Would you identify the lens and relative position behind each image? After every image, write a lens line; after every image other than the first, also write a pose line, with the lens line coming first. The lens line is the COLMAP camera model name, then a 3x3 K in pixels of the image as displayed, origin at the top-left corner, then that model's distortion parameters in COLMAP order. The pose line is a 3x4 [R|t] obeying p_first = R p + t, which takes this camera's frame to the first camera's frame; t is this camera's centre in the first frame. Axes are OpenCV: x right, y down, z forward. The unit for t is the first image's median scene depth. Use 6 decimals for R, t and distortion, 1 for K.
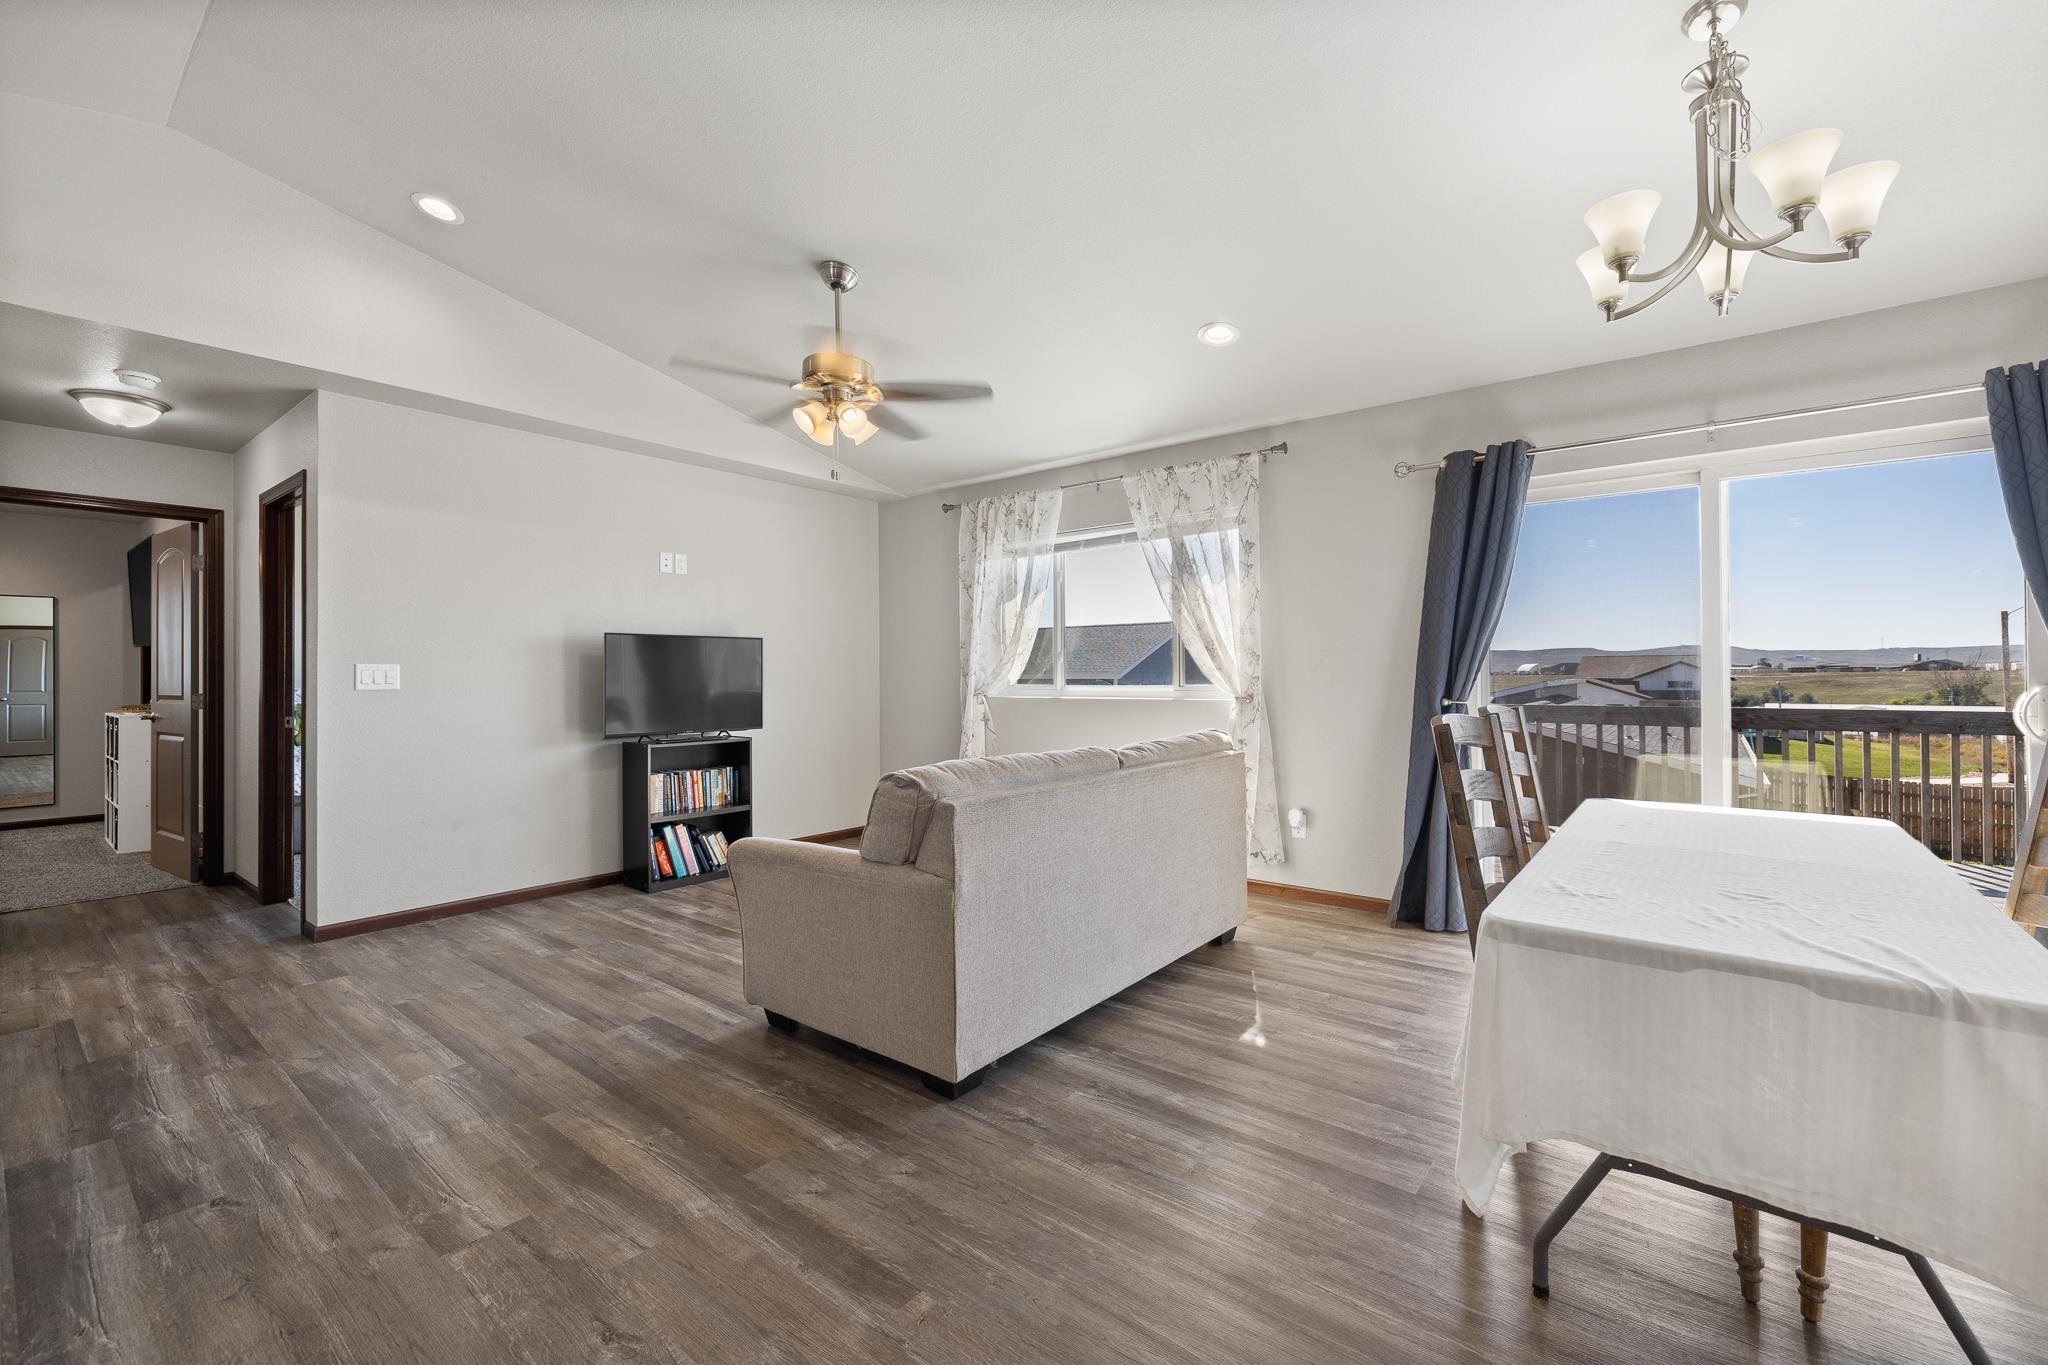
lens RADIAL K [[858.5, 0, 1034.5], [0, 858.5, 676.9], [0, 0, 1]] dist [-0.010318, -0.000118]
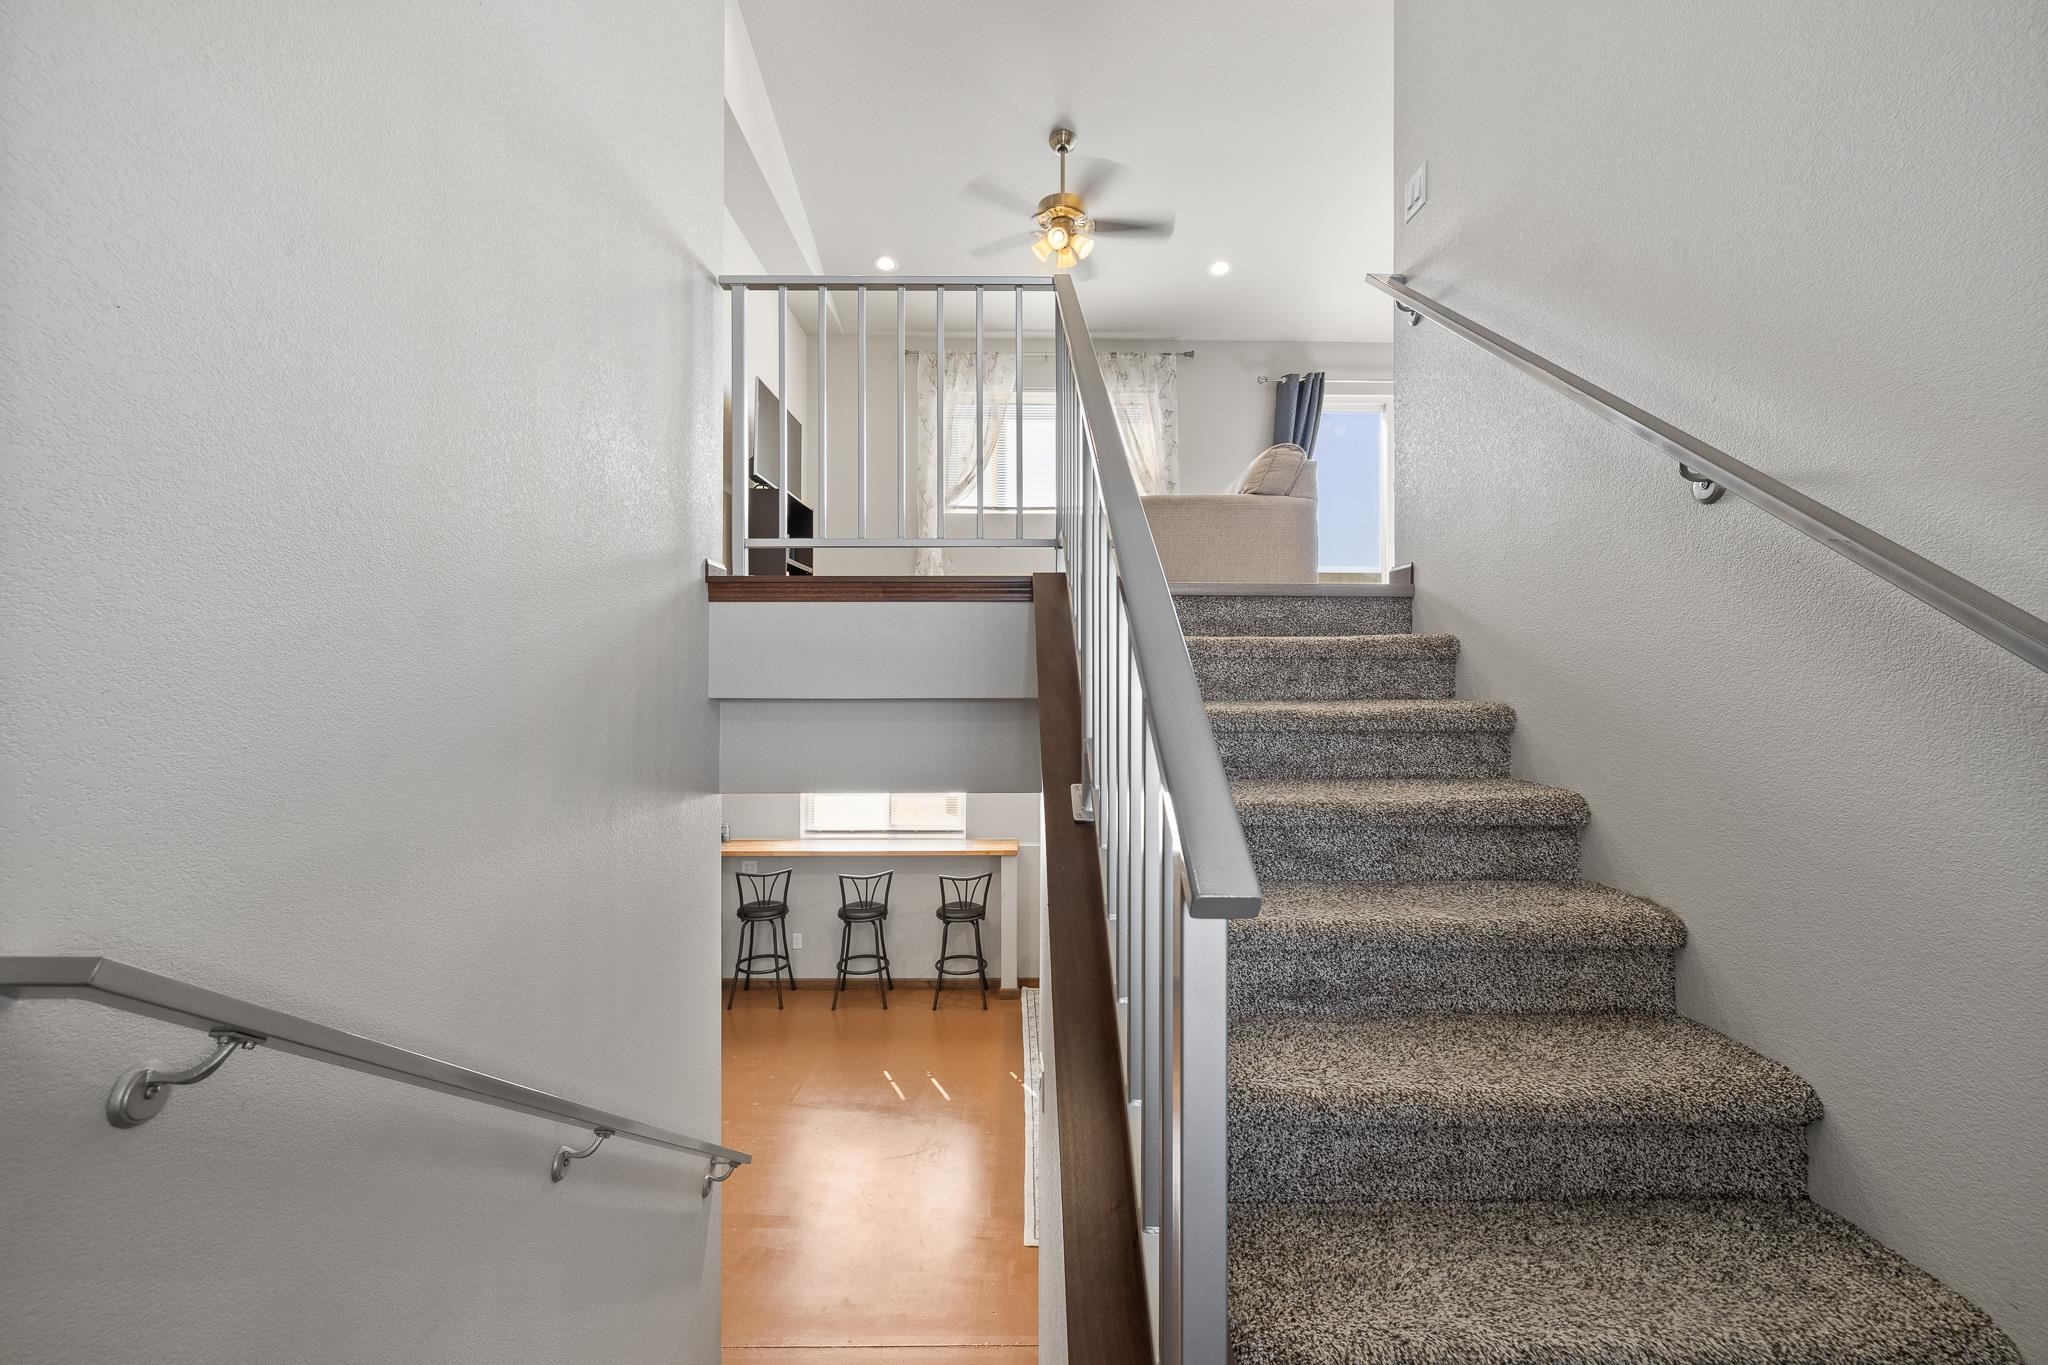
lens RADIAL K [[902.6, 0, 1020.7], [0, 902.6, 692.7], [0, 0, 1]] dist [0.000922, 0.000038]
pose [[0.772268, 0.008415, 0.635241, -1.199341], [-0.005280, 0.999963, -0.006827, 0.443171], [-0.635275, 0.001918, 0.772284, -0.116555]]
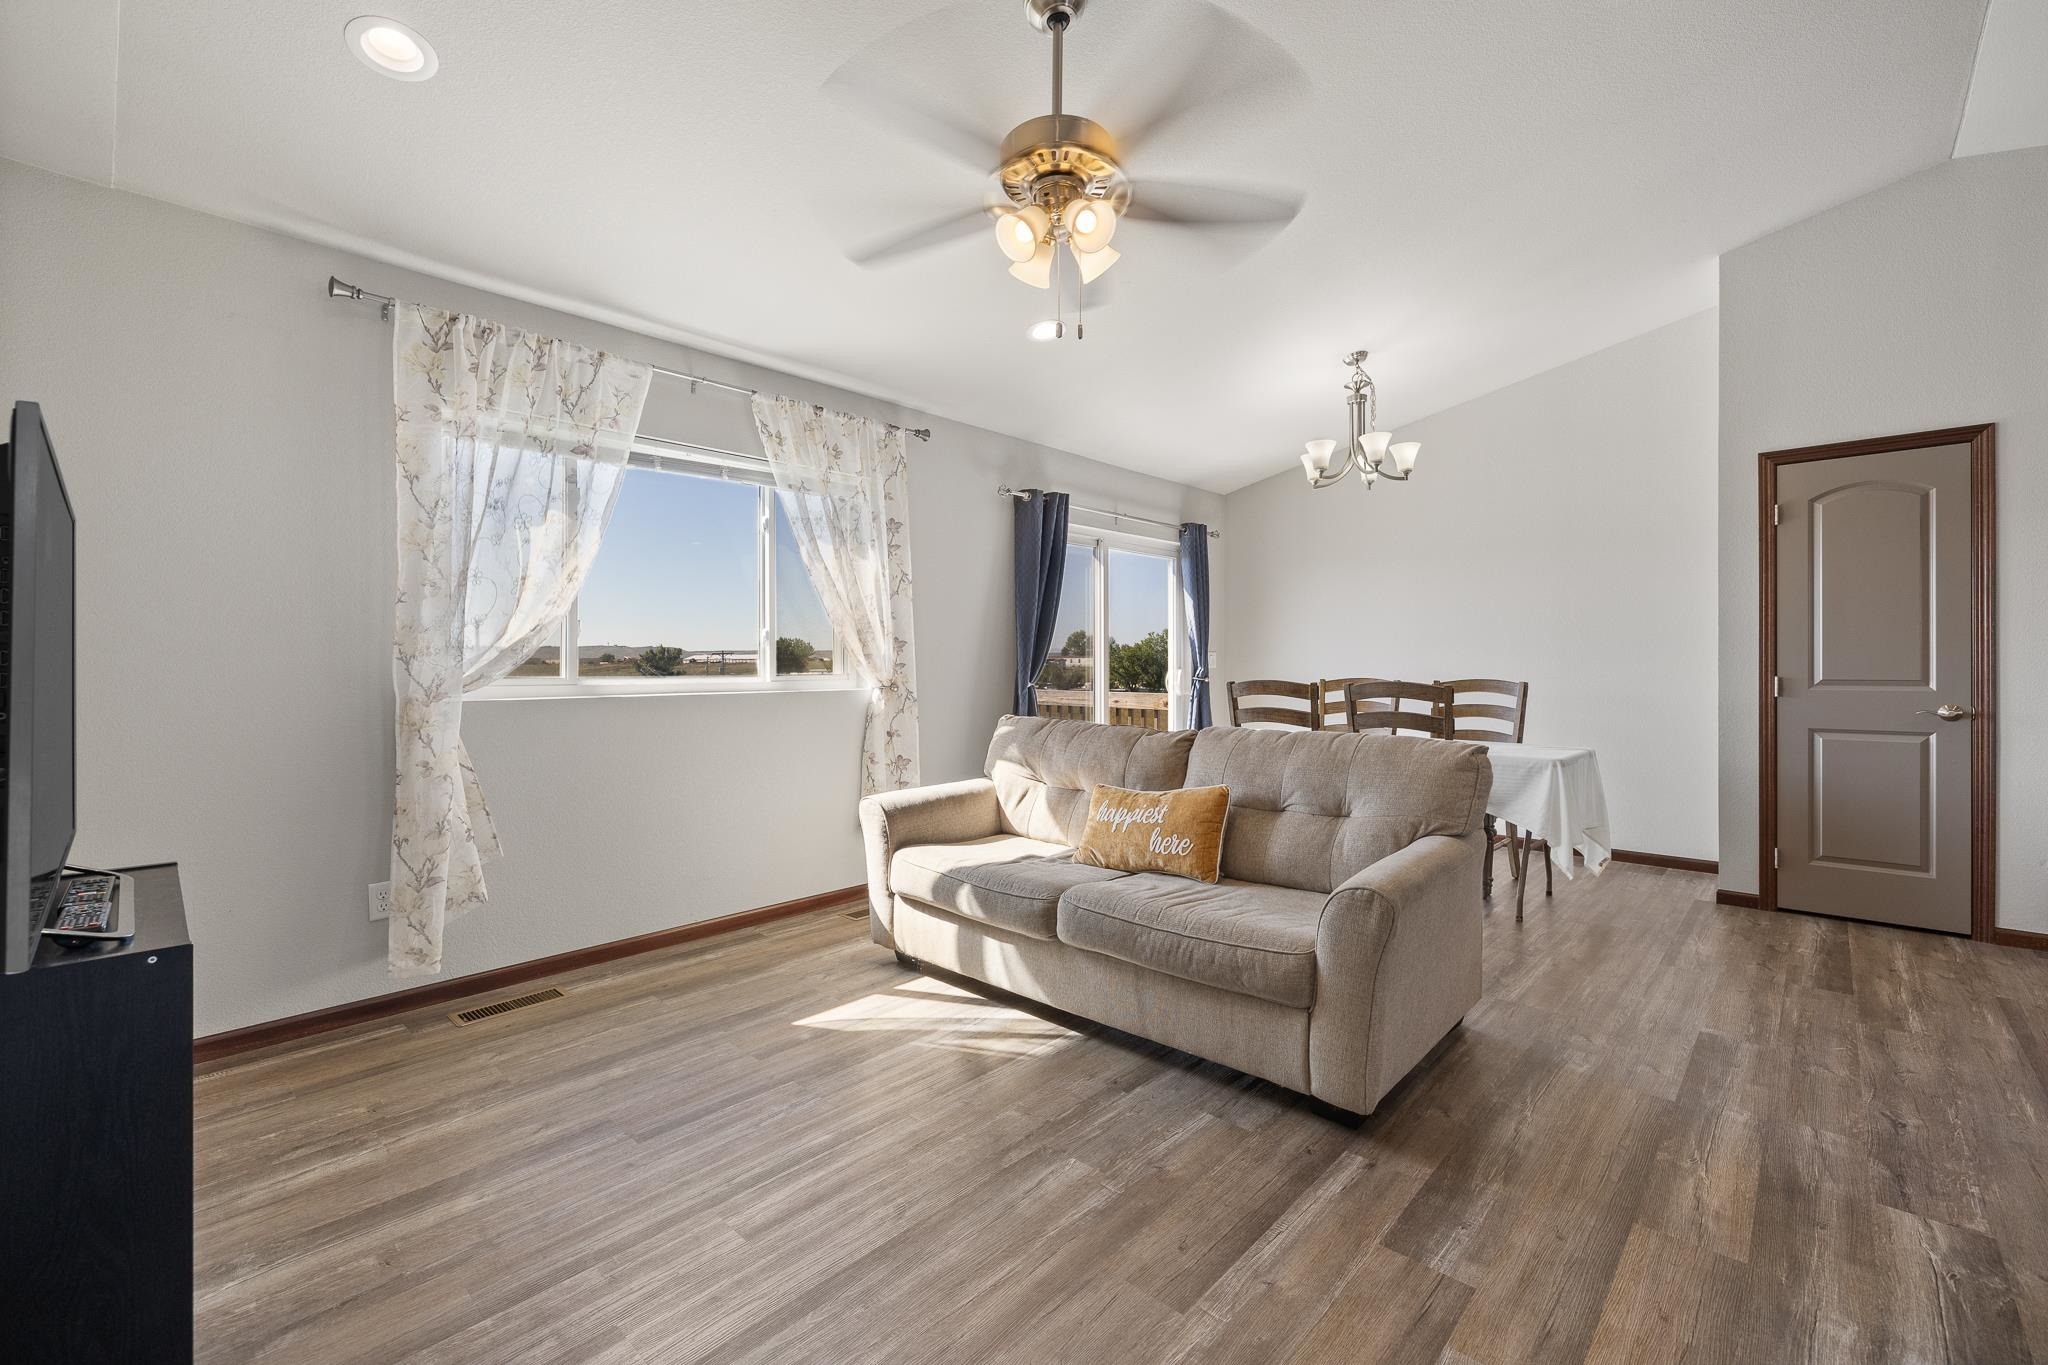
lens RADIAL K [[864.7, 0, 1025.9], [0, 864.7, 660.9], [0, 0, 1]] dist [-0.006610, -0.000022]
pose [[0.080346, 0.011524, 0.996700, -0.822316], [0.004420, 0.999919, -0.011918, 0.010738], [-0.996757, 0.005363, 0.080289, 0.939246]]
